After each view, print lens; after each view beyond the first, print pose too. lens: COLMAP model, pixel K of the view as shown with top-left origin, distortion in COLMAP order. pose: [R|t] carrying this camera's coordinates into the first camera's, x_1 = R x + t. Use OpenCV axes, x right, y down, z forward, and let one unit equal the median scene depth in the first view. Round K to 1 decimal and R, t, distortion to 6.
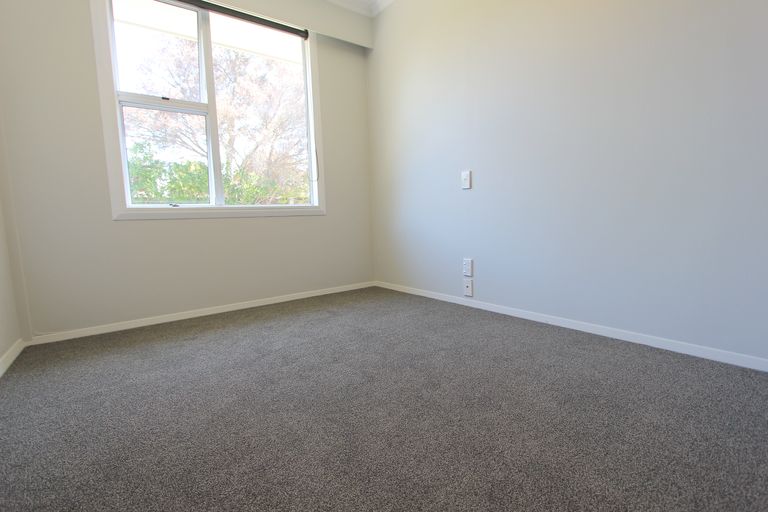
lens RADIAL K [[358.1, 0, 384.0], [0, 358.1, 256.0], [0, 0, 1]] dist [-0.002158, 0.000287]
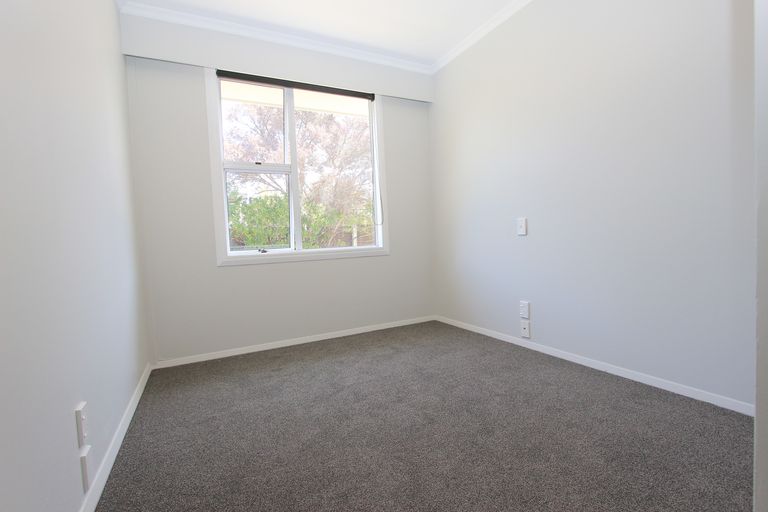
lens RADIAL K [[358.1, 0, 384.0], [0, 358.1, 256.0], [0, 0, 1]] dist [-0.002158, 0.000287]
pose [[0.986415, -0.003223, -0.164240, 0.002940], [-0.005131, 0.998715, -0.050412, -0.096303], [0.164192, 0.050570, 0.985131, -0.135477]]
